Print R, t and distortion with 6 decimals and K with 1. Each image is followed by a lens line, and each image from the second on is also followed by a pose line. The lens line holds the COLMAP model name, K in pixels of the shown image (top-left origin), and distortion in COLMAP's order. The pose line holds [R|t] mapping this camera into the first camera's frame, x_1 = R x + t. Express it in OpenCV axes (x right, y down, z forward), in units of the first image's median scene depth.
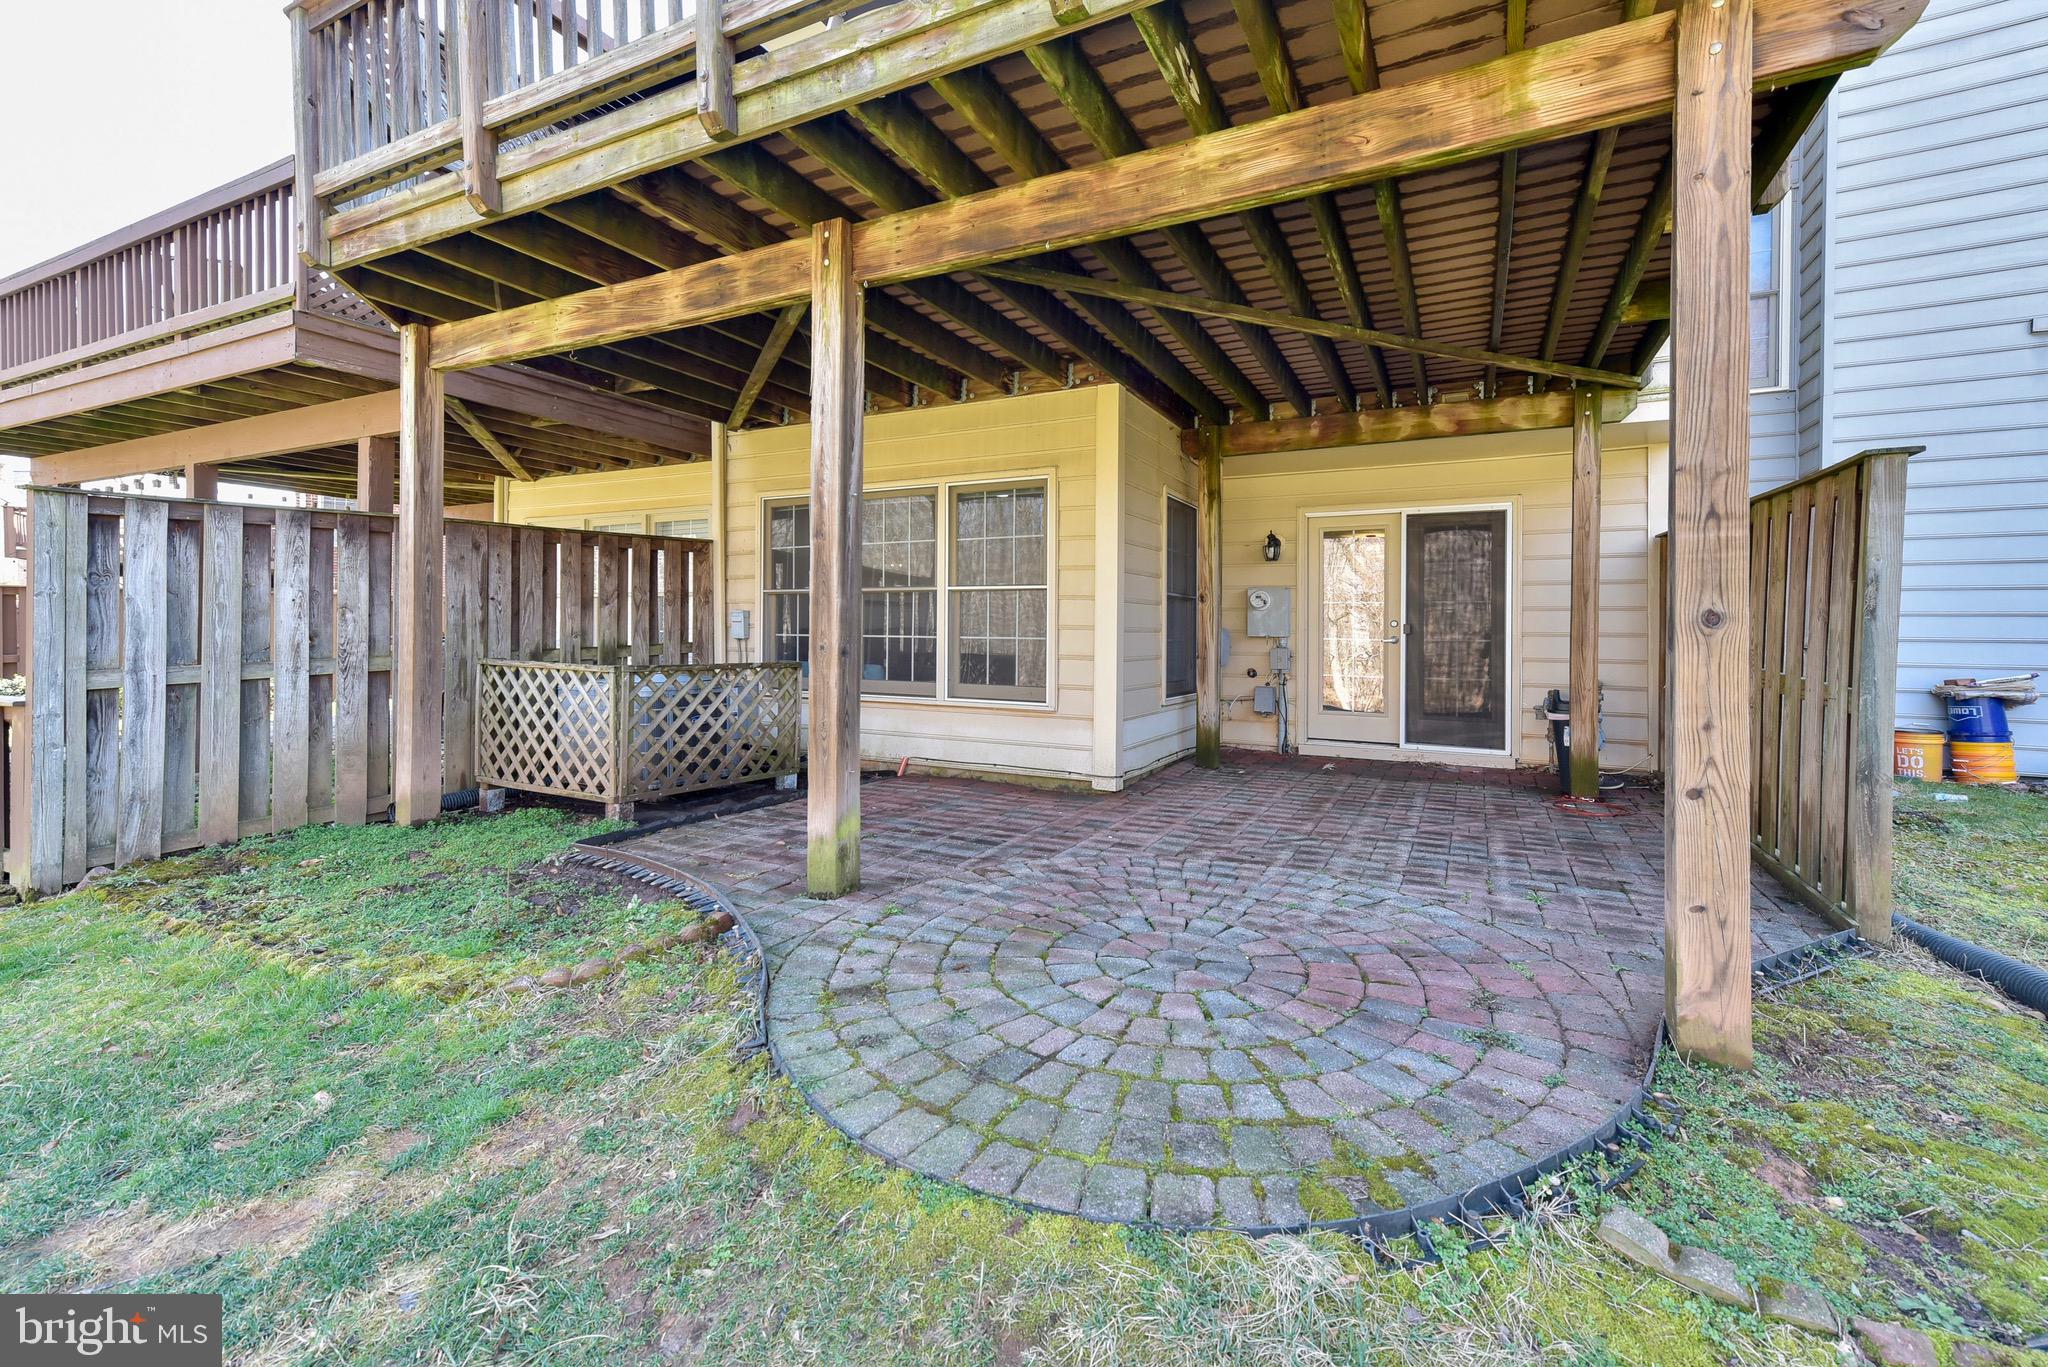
lens RADIAL K [[834.4, 0, 996.5], [0, 834.4, 642.1], [0, 0, 1]] dist [-0.002235, 0.000656]
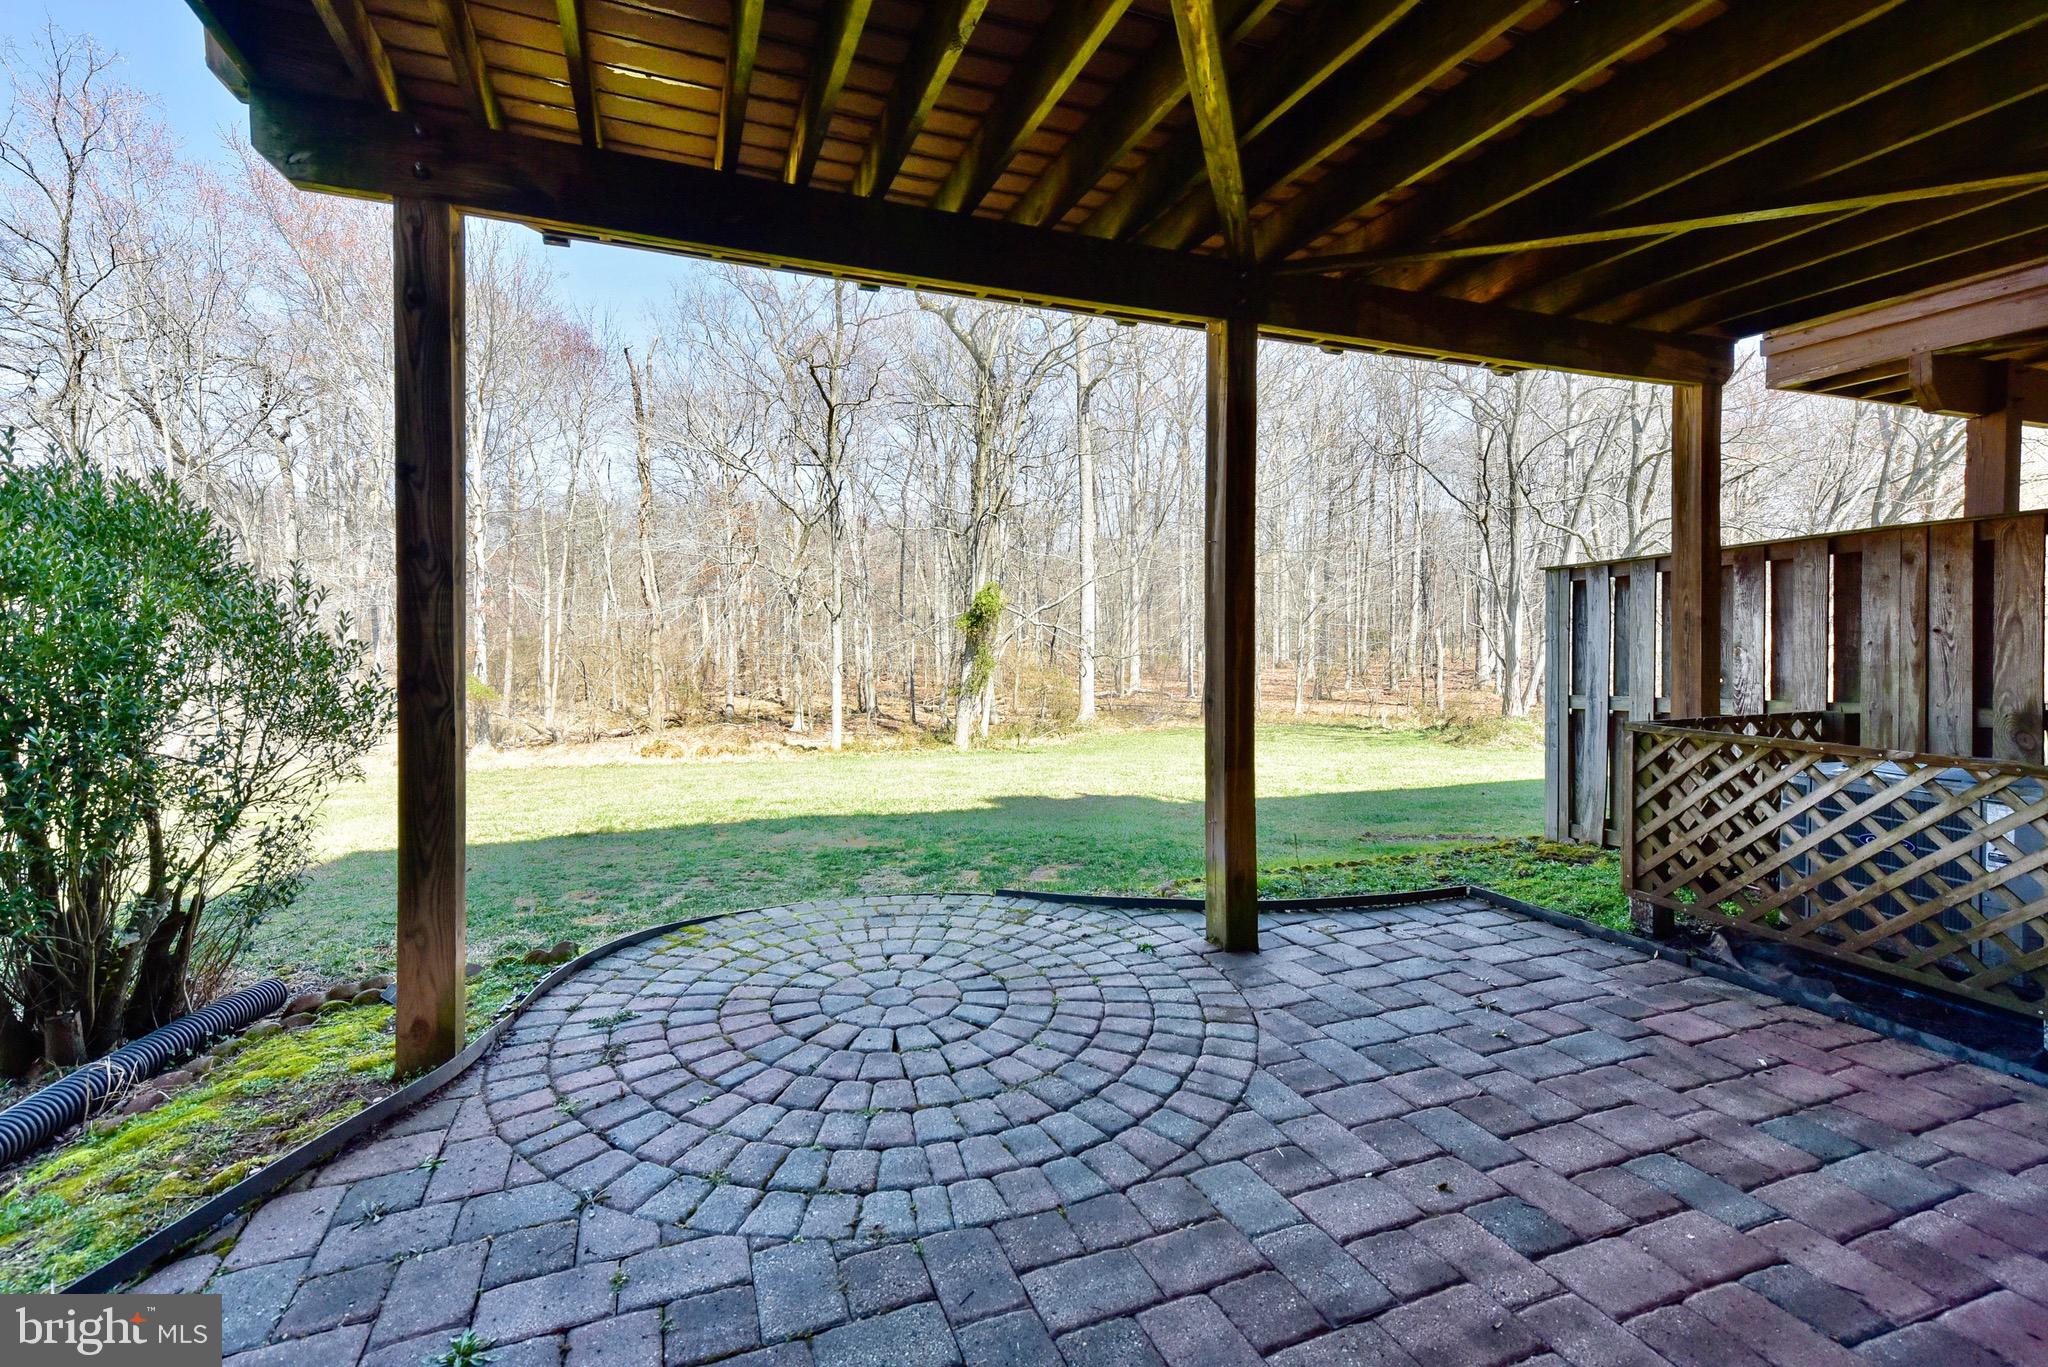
lens RADIAL K [[904.9, 0, 967.9], [0, 904.9, 634.6], [0, 0, 1]] dist [0.001254, 0.000099]
pose [[-0.659161, -0.008117, -0.751958, 1.009438], [-0.014699, 0.999890, 0.002091, -0.078256], [0.751858, 0.012431, -0.659208, 1.816361]]
